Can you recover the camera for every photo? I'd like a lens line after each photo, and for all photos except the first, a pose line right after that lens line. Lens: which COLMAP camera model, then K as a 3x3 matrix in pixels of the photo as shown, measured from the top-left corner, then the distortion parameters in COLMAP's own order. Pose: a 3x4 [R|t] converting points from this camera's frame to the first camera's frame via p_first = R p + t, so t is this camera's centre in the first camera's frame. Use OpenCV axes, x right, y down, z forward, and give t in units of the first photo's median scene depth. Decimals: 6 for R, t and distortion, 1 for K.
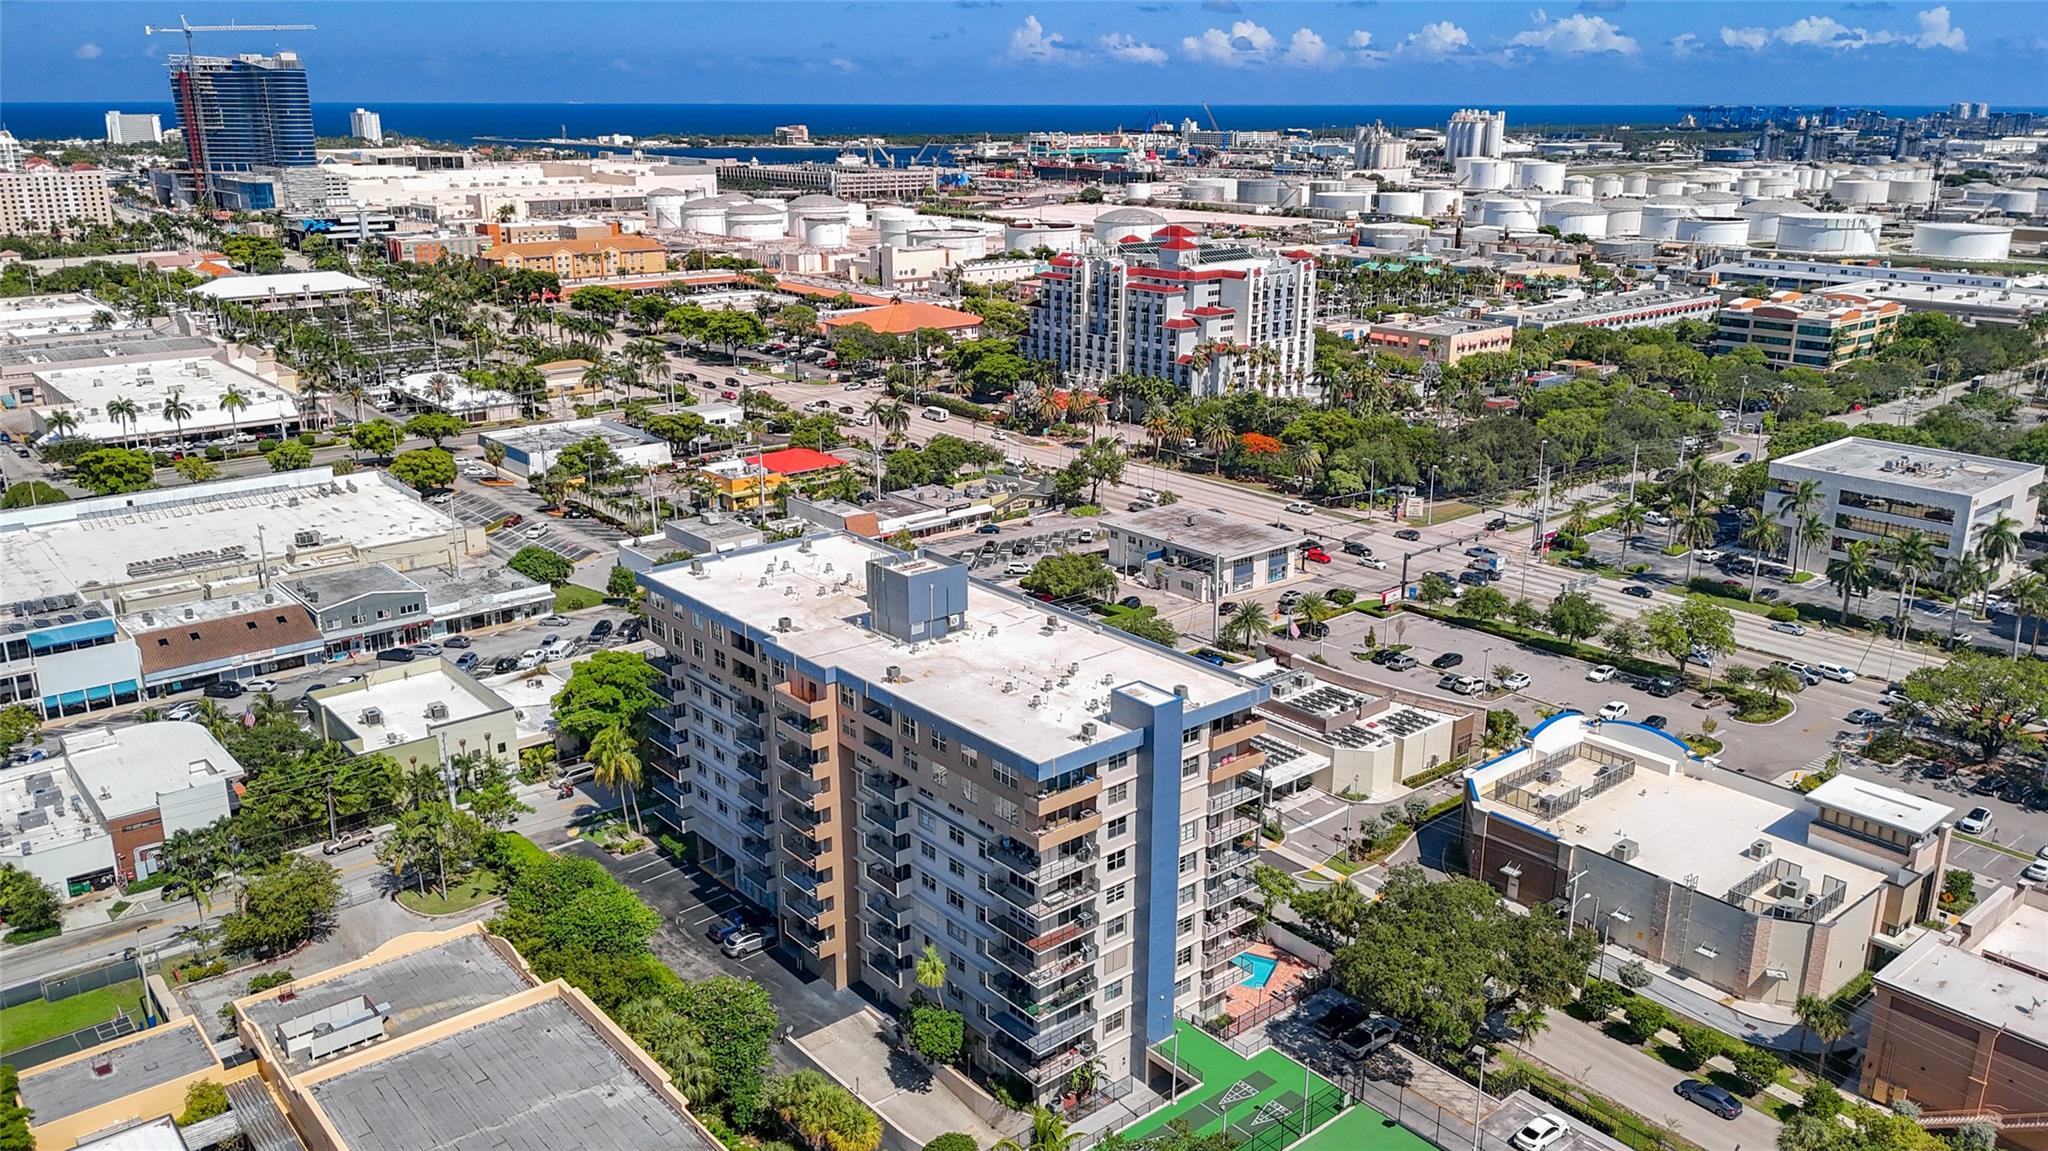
lens RADIAL K [[1511.4, 0, 1010.4], [0, 1511.4, 580.8], [0, 0, 1]] dist [0.035126, -0.062438]
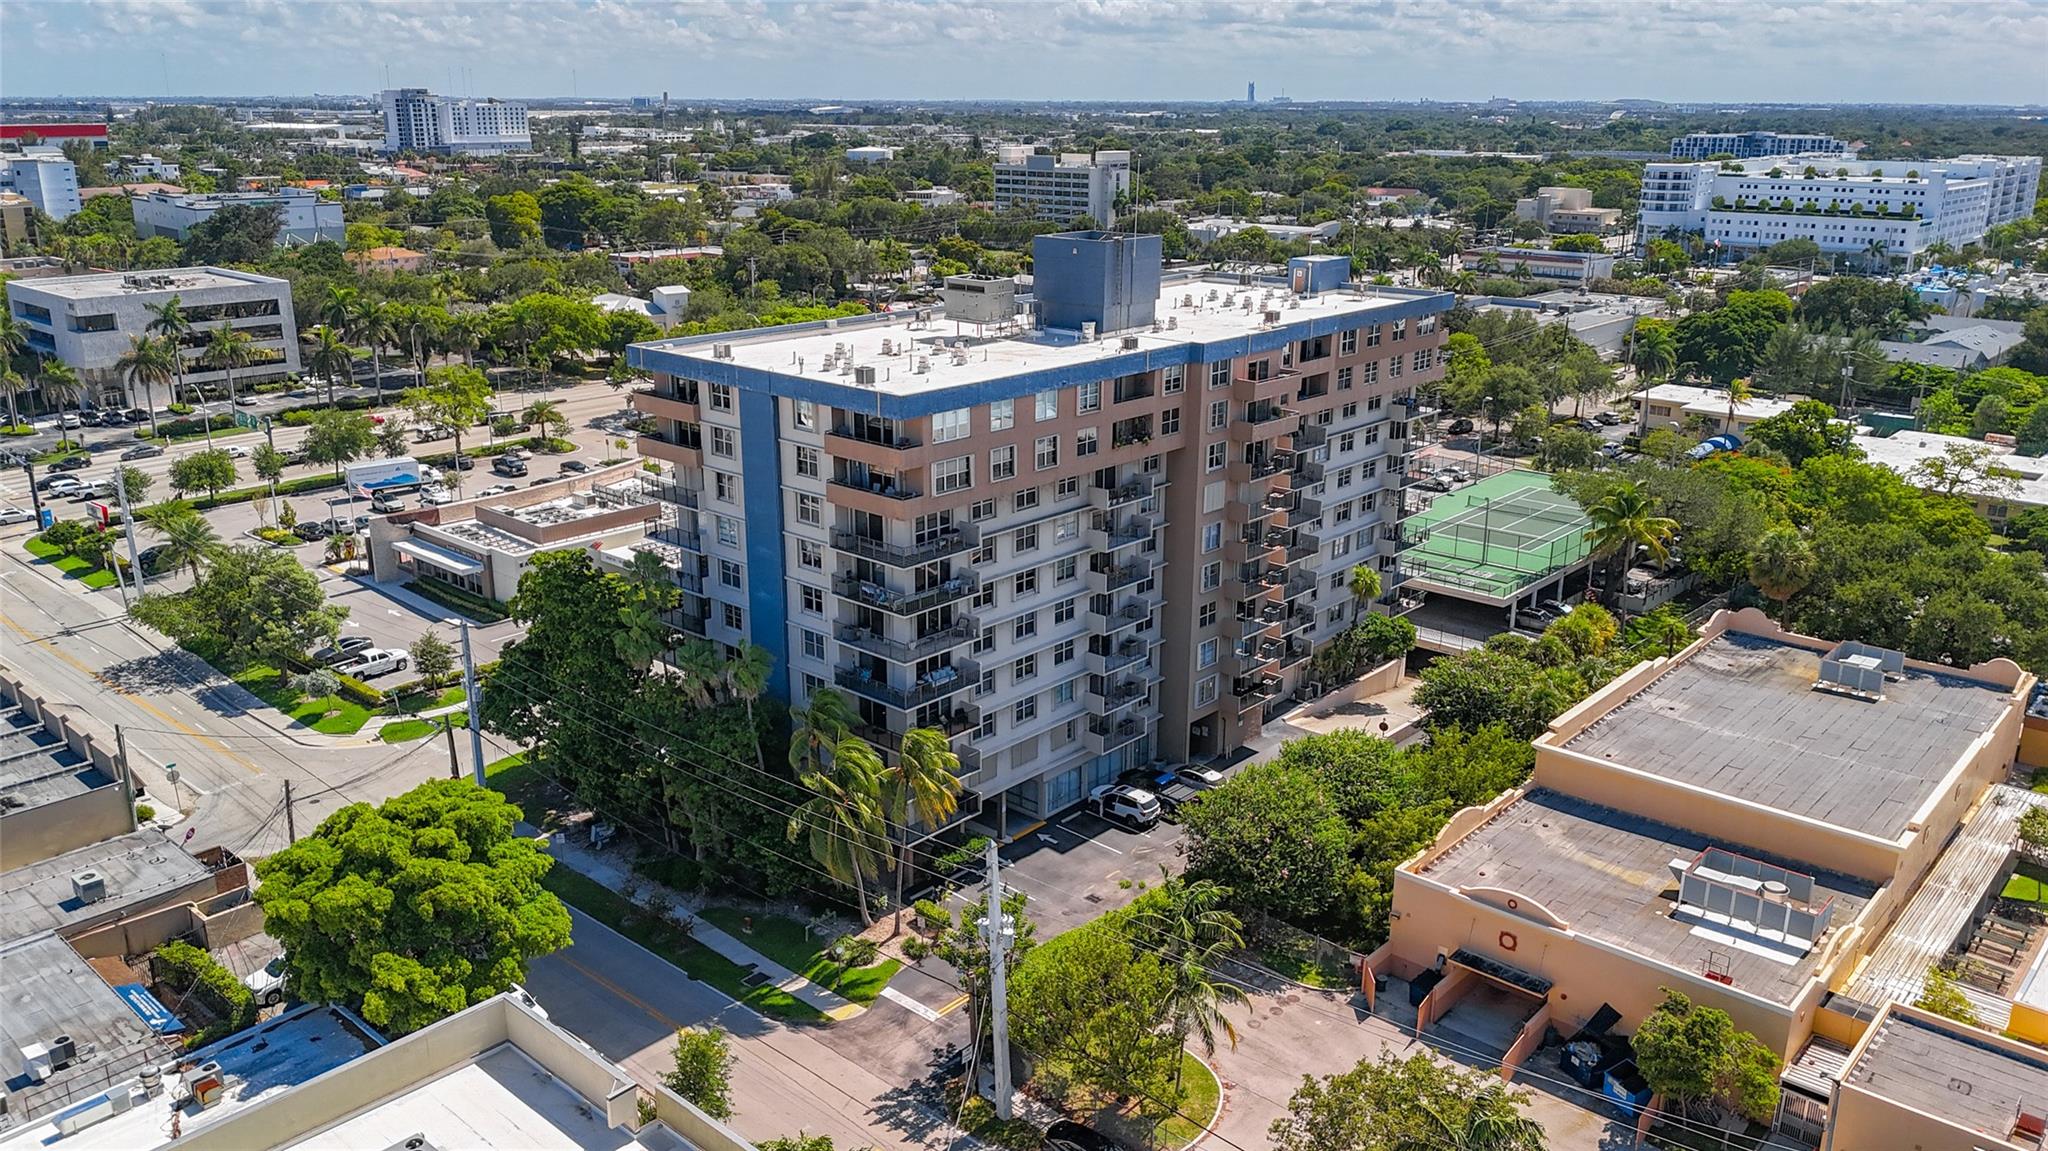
lens RADIAL K [[1511.4, 0, 1012.8], [0, 1511.4, 565.1], [0, 0, 1]] dist [0.035126, -0.062438]
pose [[-0.123779, -0.294208, 0.947692, -0.285311], [0.291677, 0.902060, 0.318138, -0.040683], [-0.948474, 0.315799, -0.025843, 0.369792]]
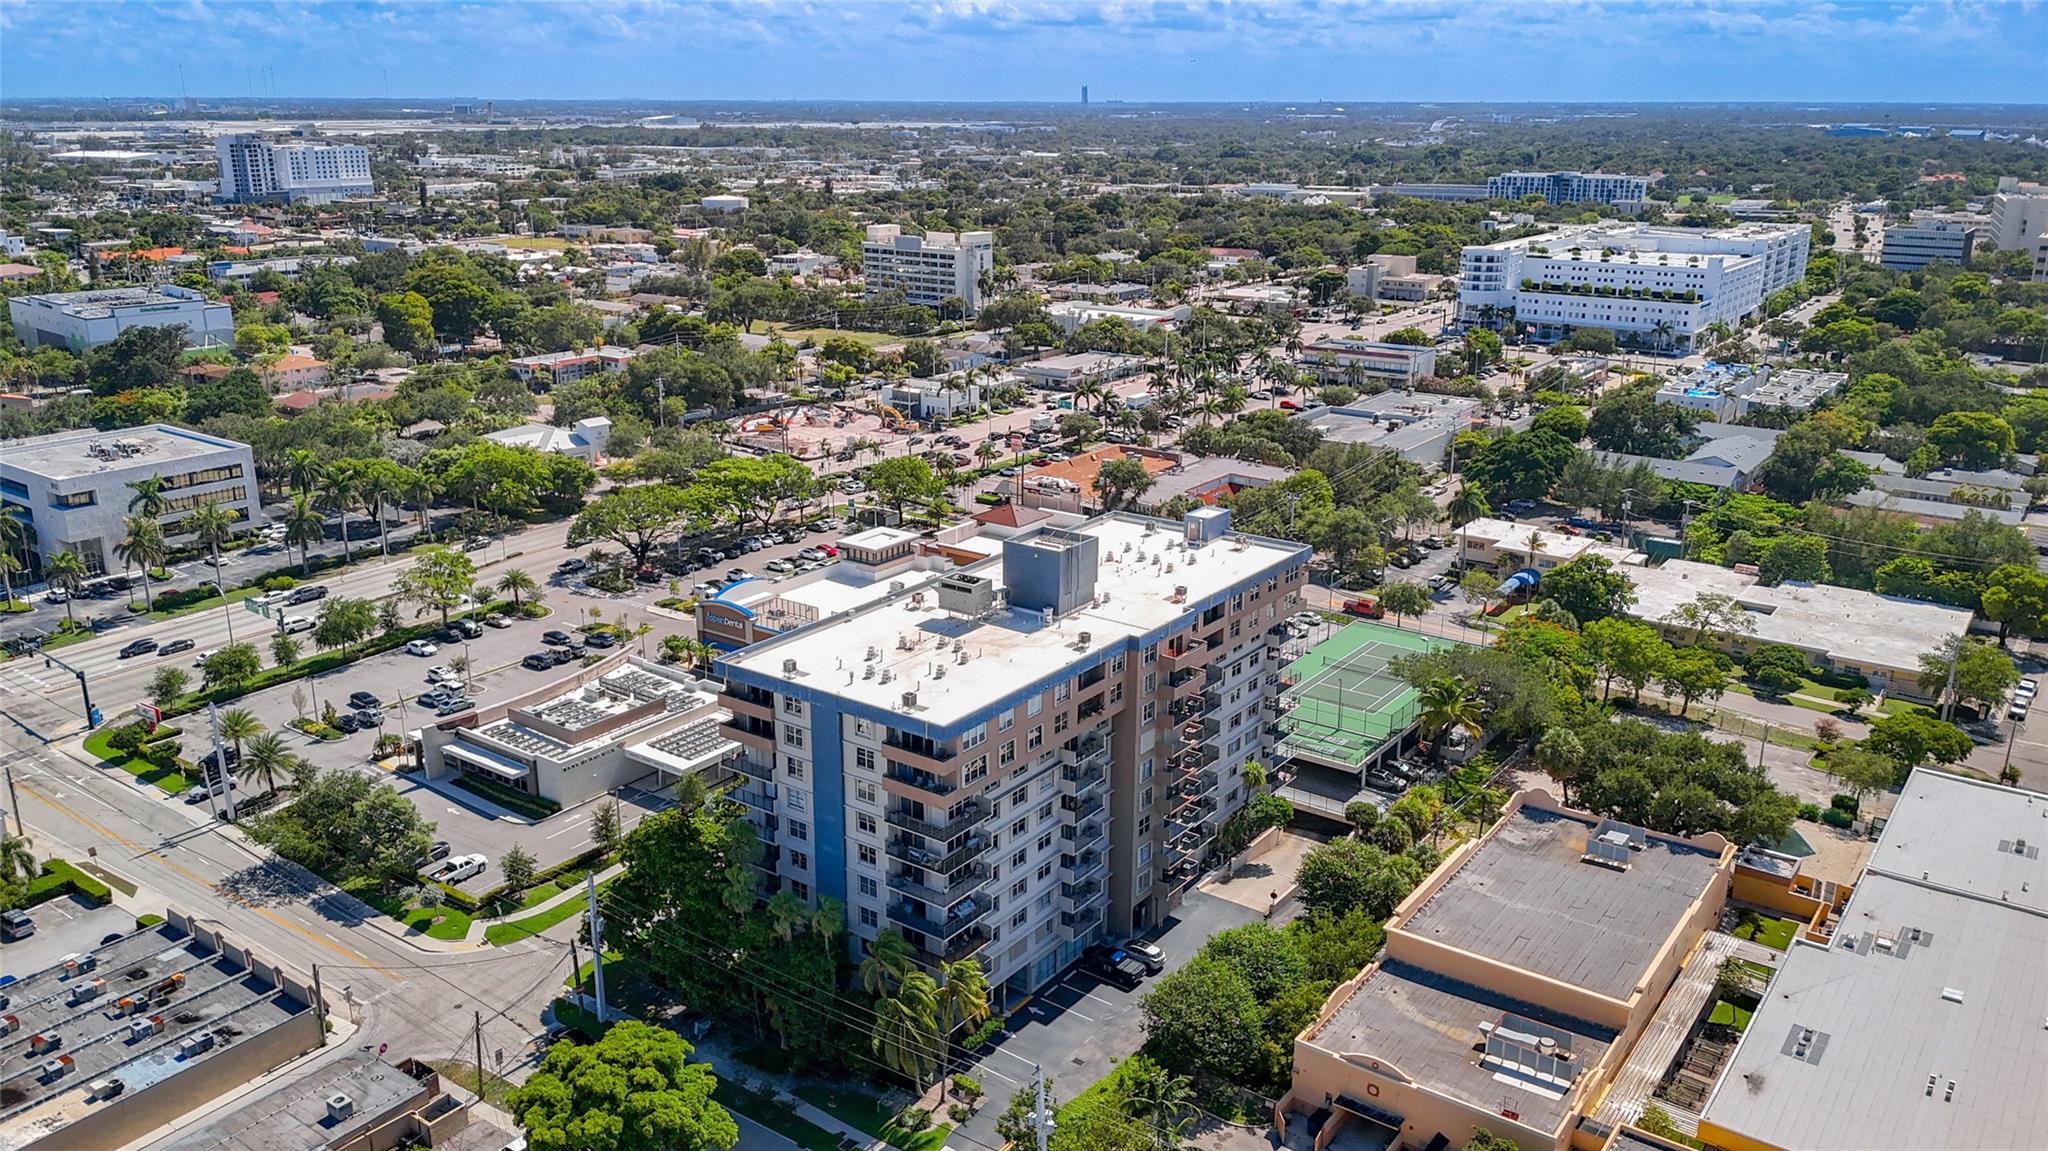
lens RADIAL K [[1511.4, 0, 1011.2], [0, 1511.4, 574.3], [0, 0, 1]] dist [0.035126, -0.062438]
pose [[-0.223484, -0.287598, 0.931312, -0.343428], [0.287248, 0.893612, 0.344885, -0.118709], [-0.931420, 0.344594, -0.117096, 0.382687]]
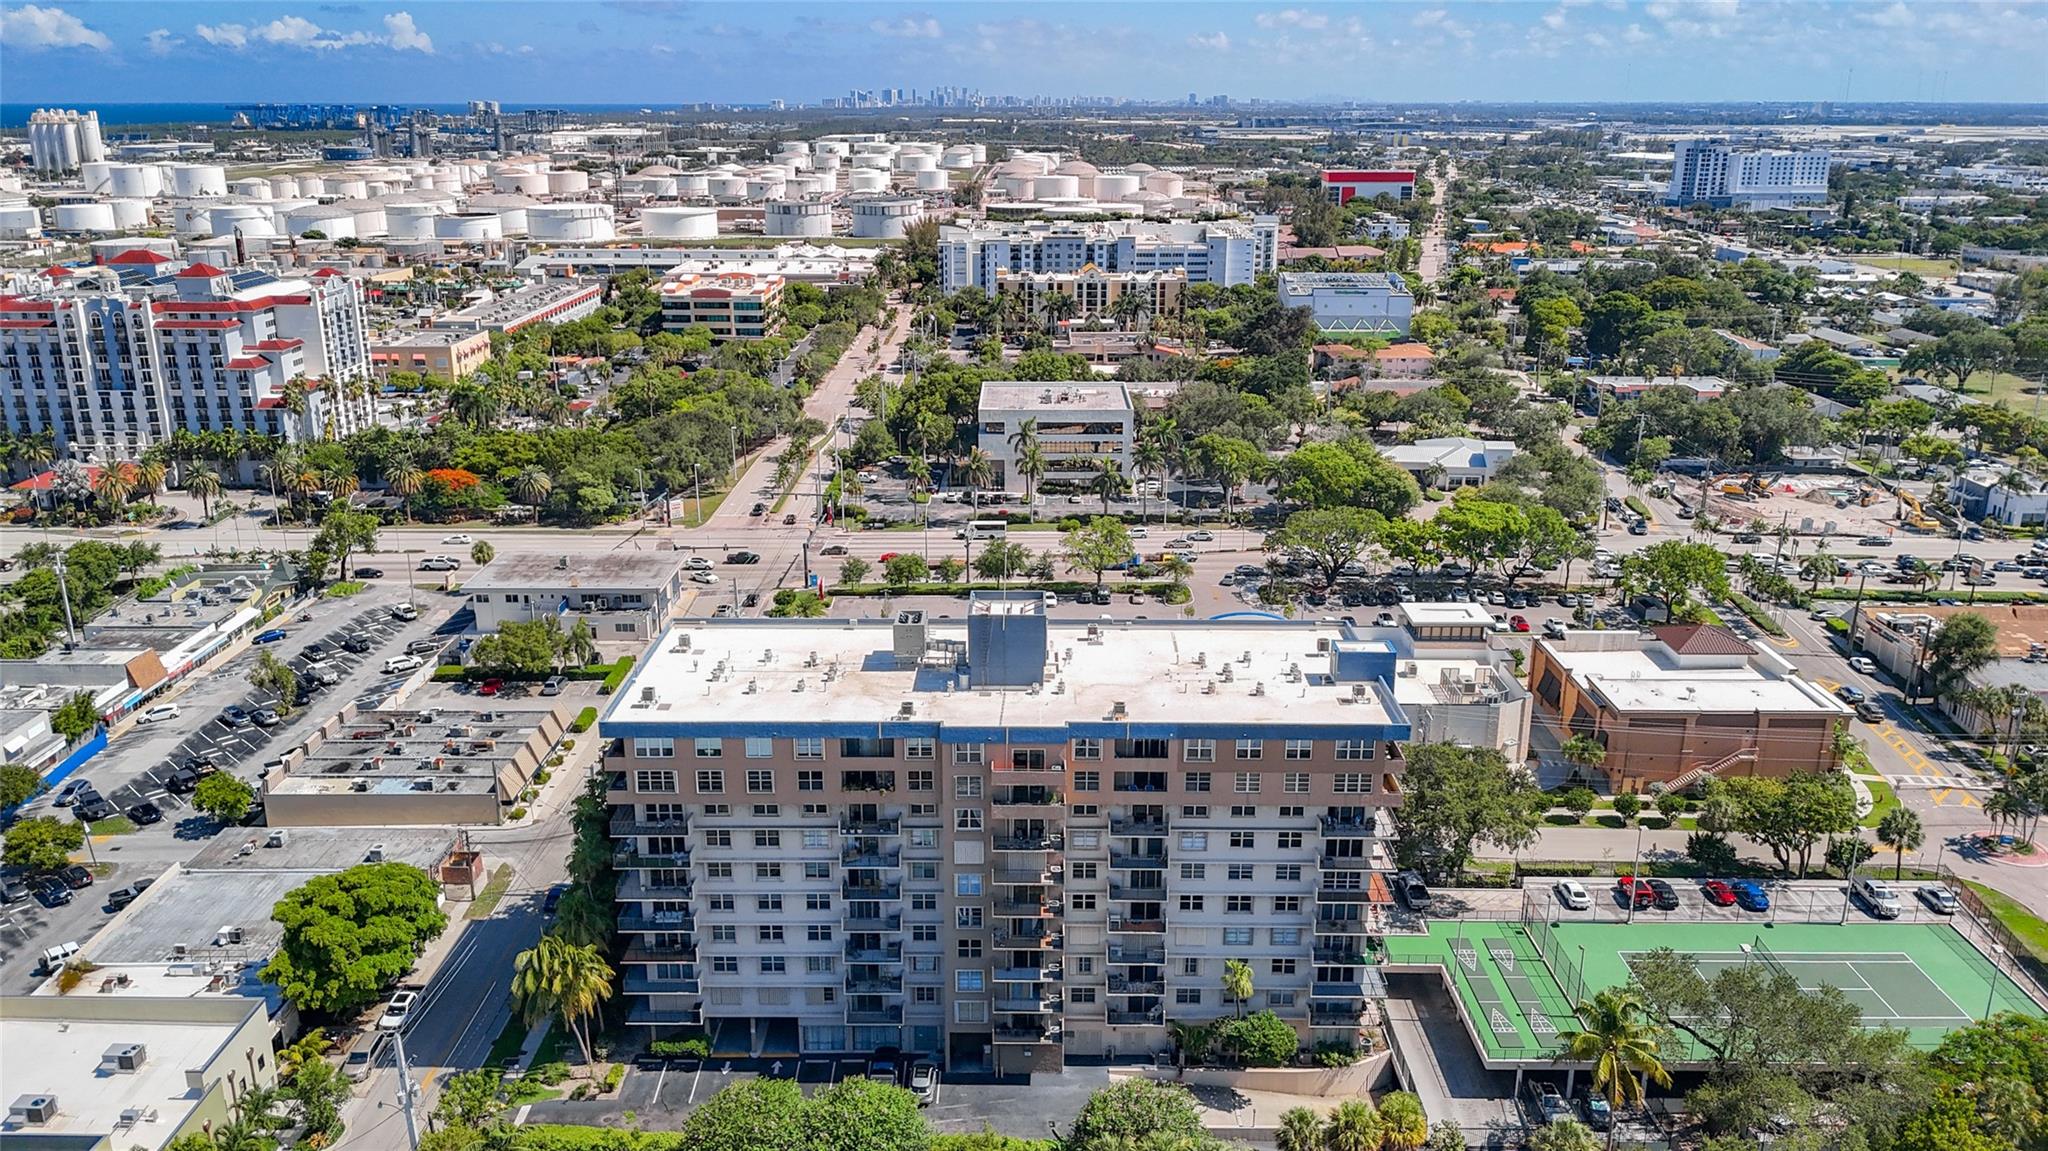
lens RADIAL K [[1511.4, 0, 1034.1], [0, 1511.4, 560.2], [0, 0, 1]] dist [0.035126, -0.062438]
pose [[0.646450, -0.216779, 0.731511, -0.240186], [0.225196, 0.970283, 0.088528, -0.038555], [-0.728964, 0.107505, 0.676058, 0.118585]]
